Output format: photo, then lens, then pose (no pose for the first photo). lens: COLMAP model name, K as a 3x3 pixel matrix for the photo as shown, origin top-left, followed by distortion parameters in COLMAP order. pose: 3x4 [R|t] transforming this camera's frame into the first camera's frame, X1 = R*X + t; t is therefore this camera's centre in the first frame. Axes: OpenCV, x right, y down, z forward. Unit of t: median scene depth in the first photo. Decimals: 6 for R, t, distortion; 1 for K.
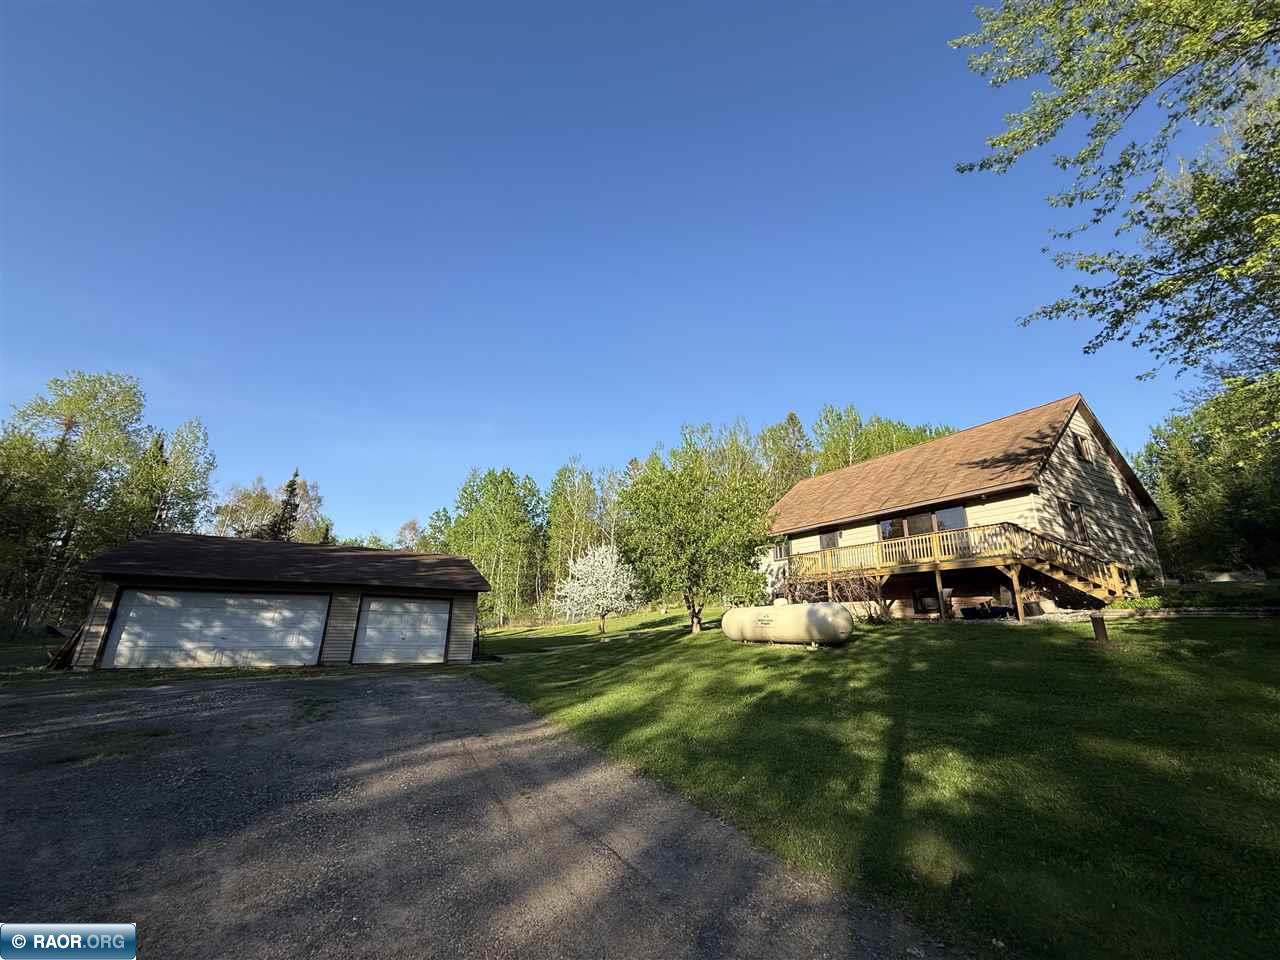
lens RADIAL K [[510.0, 0, 639.8], [0, 510.0, 479.5], [0, 0, 1]] dist [-0.000636, -0.000001]
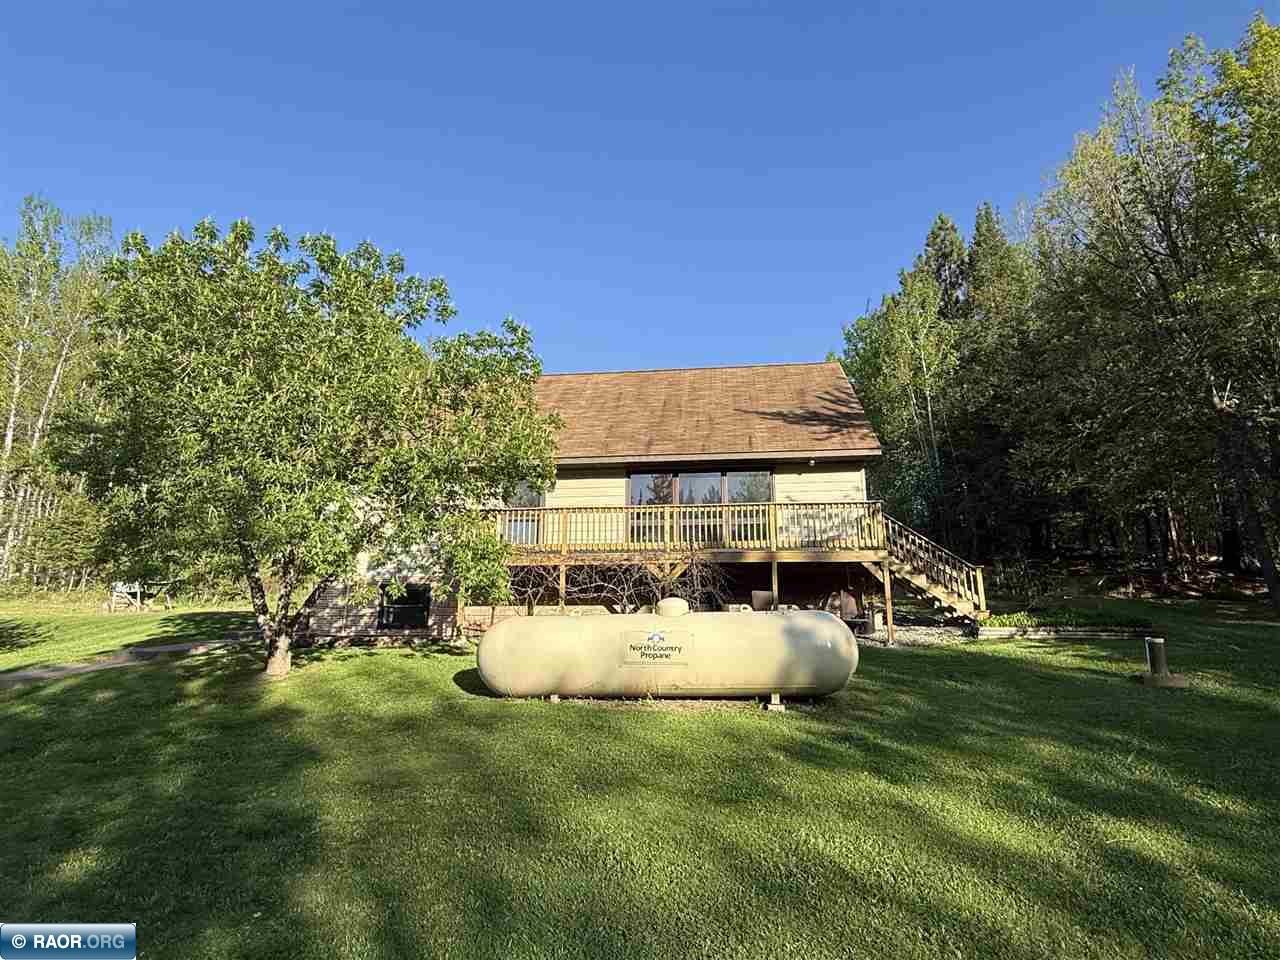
lens RADIAL K [[712.1, 0, 639.9], [0, 712.1, 482.3], [0, 0, 1]] dist [0.003310, -0.000140]
pose [[0.581593, 0.164334, 0.796708, -0.234873], [-0.218675, 0.974917, -0.041460, 0.160160], [-0.783537, -0.150107, 0.602940, 0.635270]]
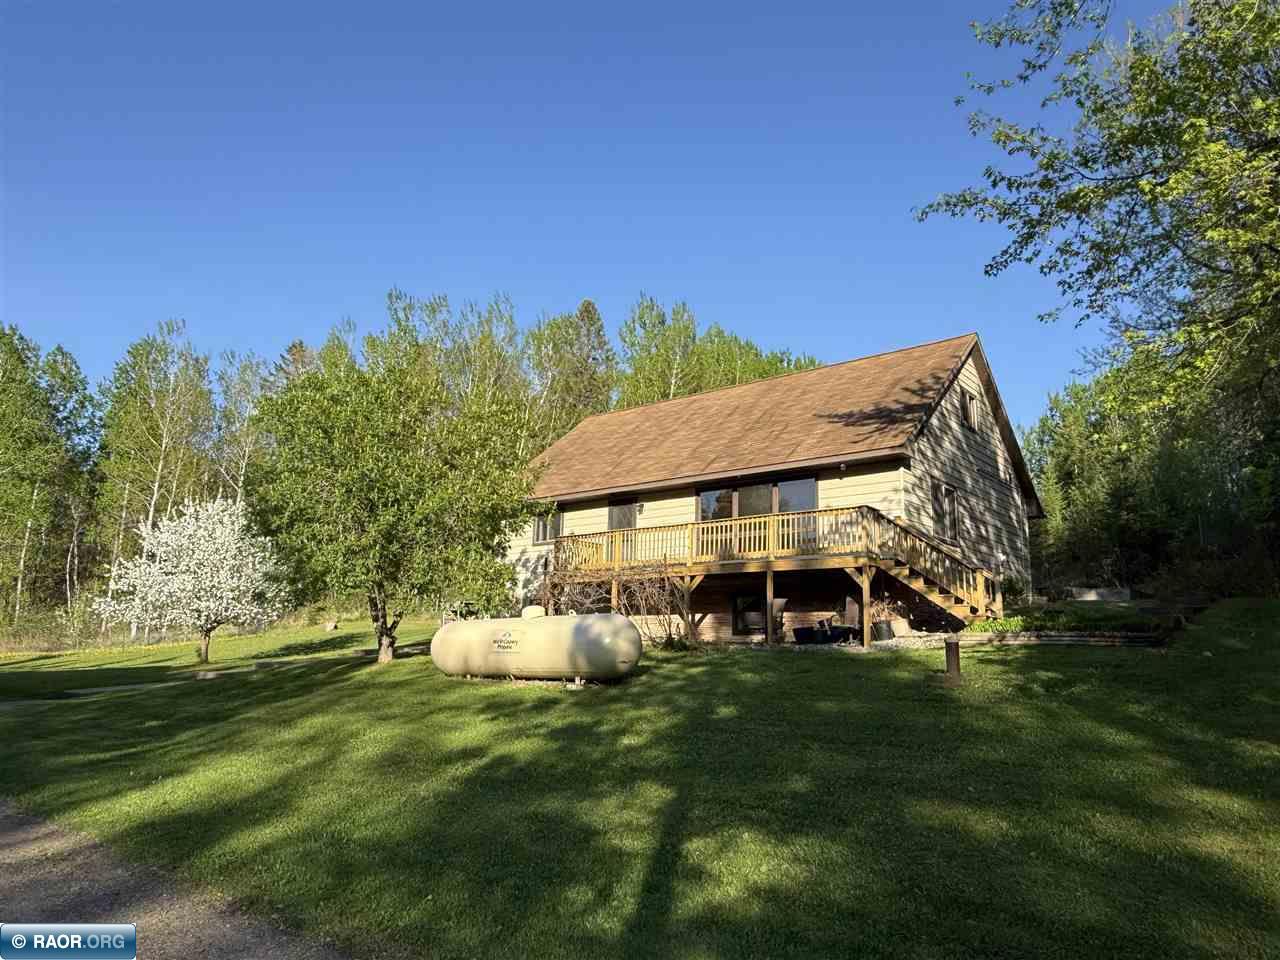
lens RADIAL K [[883.8, 0, 647.4], [0, 883.8, 483.7], [0, 0, 1]] dist [0.000363, -0.001715]
pose [[0.927754, 0.077617, 0.365033, 0.009198], [-0.110177, 0.991500, 0.069199, 0.004079], [-0.356559, -0.104418, 0.928419, 0.003739]]
